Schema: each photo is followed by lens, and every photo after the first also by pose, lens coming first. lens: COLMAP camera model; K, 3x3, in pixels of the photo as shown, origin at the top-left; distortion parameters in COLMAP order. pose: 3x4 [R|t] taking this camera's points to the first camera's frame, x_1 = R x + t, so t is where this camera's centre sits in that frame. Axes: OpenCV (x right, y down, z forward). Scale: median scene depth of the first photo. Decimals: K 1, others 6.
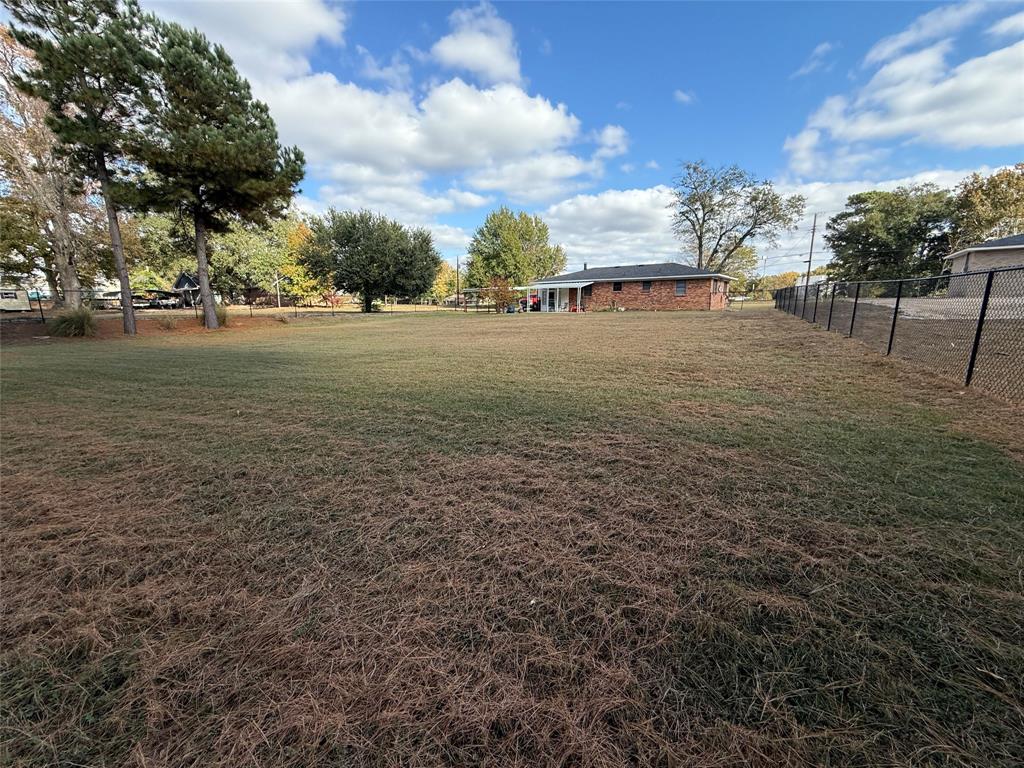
lens RADIAL K [[411.3, 0, 512.3], [0, 411.3, 384.4], [0, 0, 1]] dist [-0.003154, -0.000464]
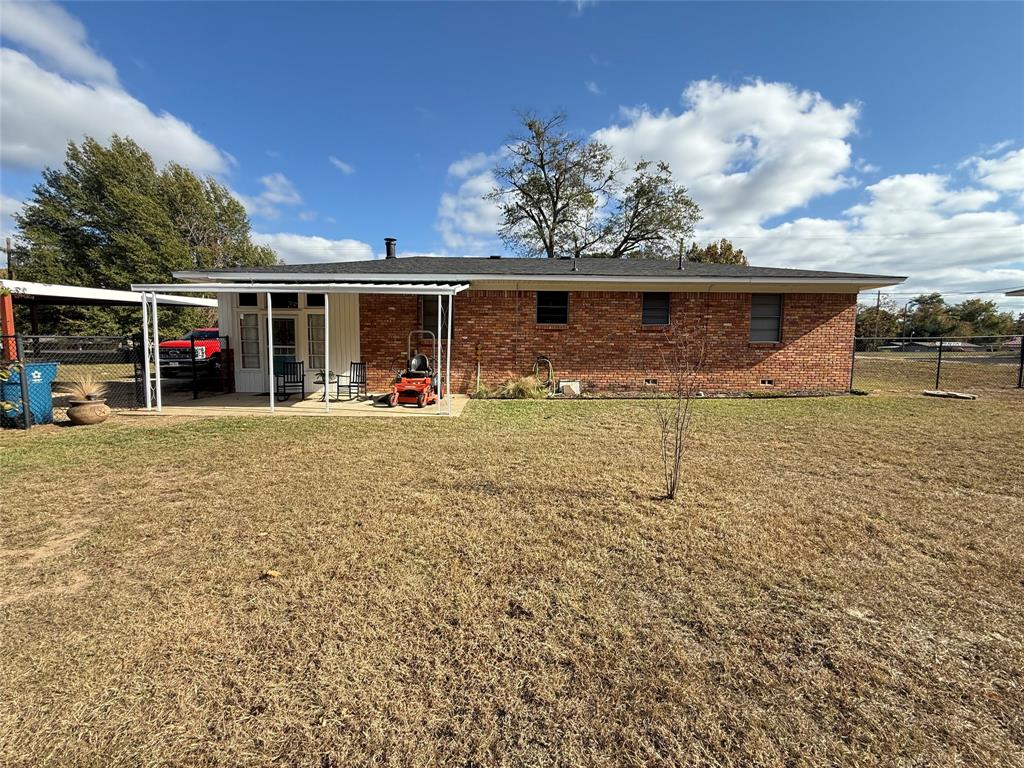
lens RADIAL K [[411.1, 0, 528.0], [0, 411.1, 389.3], [0, 0, 1]] dist [-0.000725, -0.000314]
pose [[0.784670, -0.041362, 0.618533, 0.047733], [0.102089, 0.992771, -0.063123, -0.115744], [-0.611450, 0.112676, 0.783219, 0.554205]]
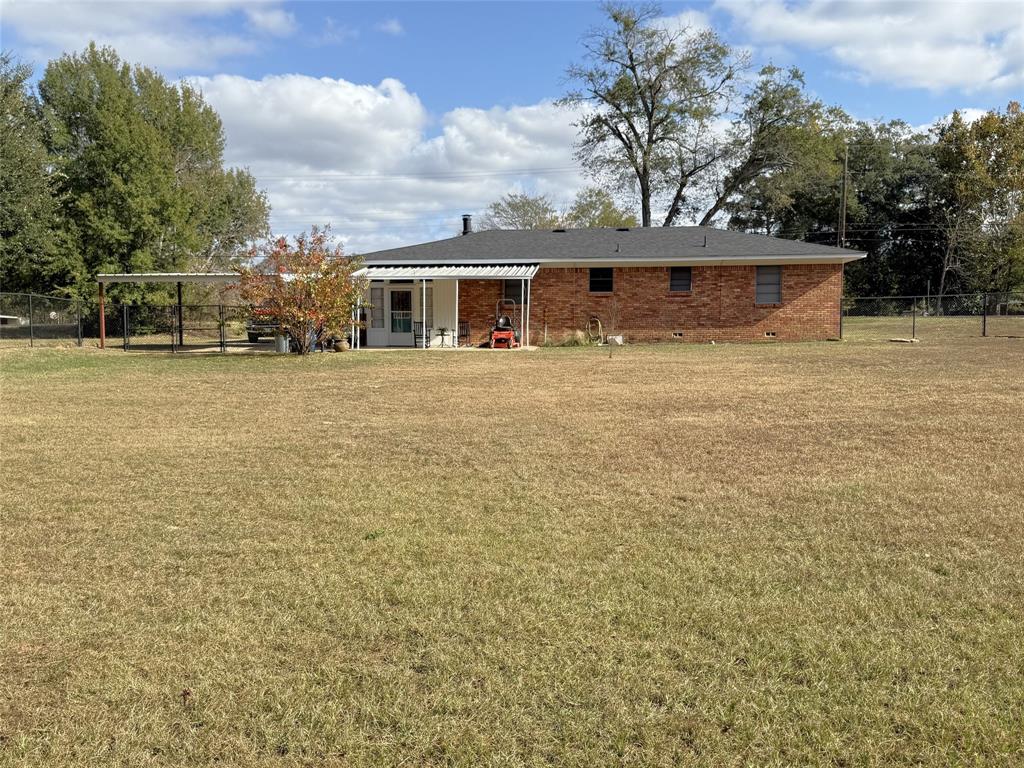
lens RADIAL K [[954.8, 0, 508.0], [0, 954.8, 382.0], [0, 0, 1]] dist [0.042587, 0.000000]
pose [[0.873063, -0.021718, 0.487123, -0.166949], [0.087781, 0.989687, -0.113203, -0.038537], [-0.479640, 0.141594, 0.865966, 0.211179]]
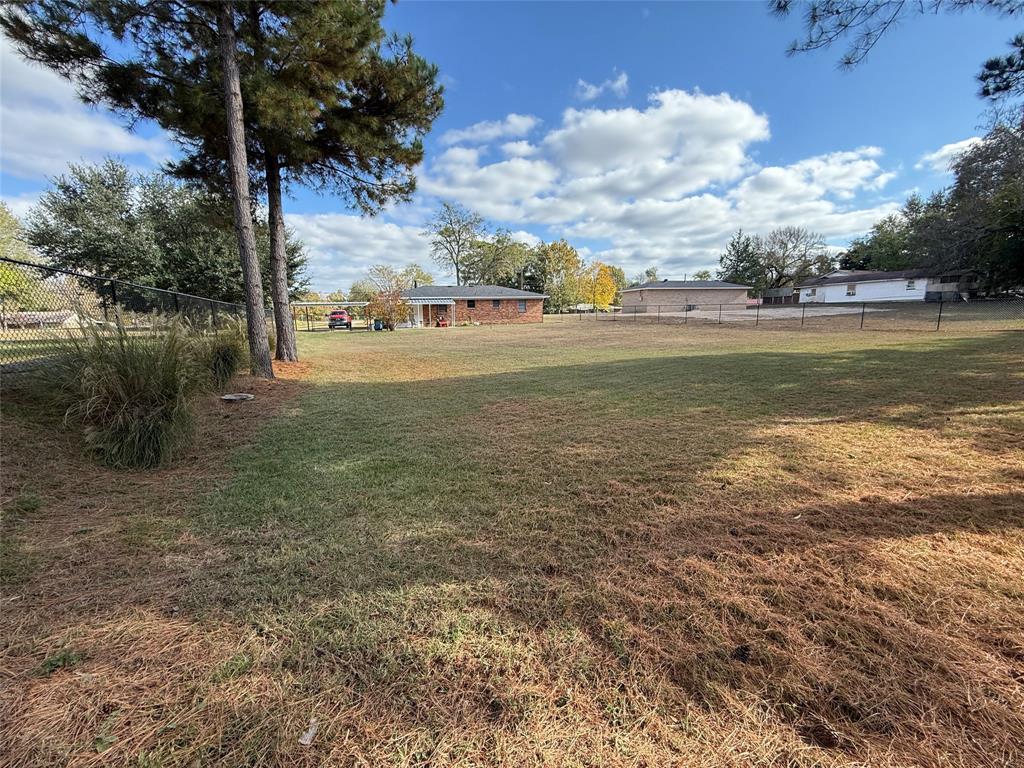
lens RADIAL K [[411.3, 0, 507.9], [0, 411.3, 388.0], [0, 0, 1]] dist [-0.003154, -0.000464]
pose [[0.630466, -0.135411, 0.764315, -0.404476], [0.166744, 0.985305, 0.037020, -0.023213], [-0.758096, 0.104105, 0.643780, 0.148093]]
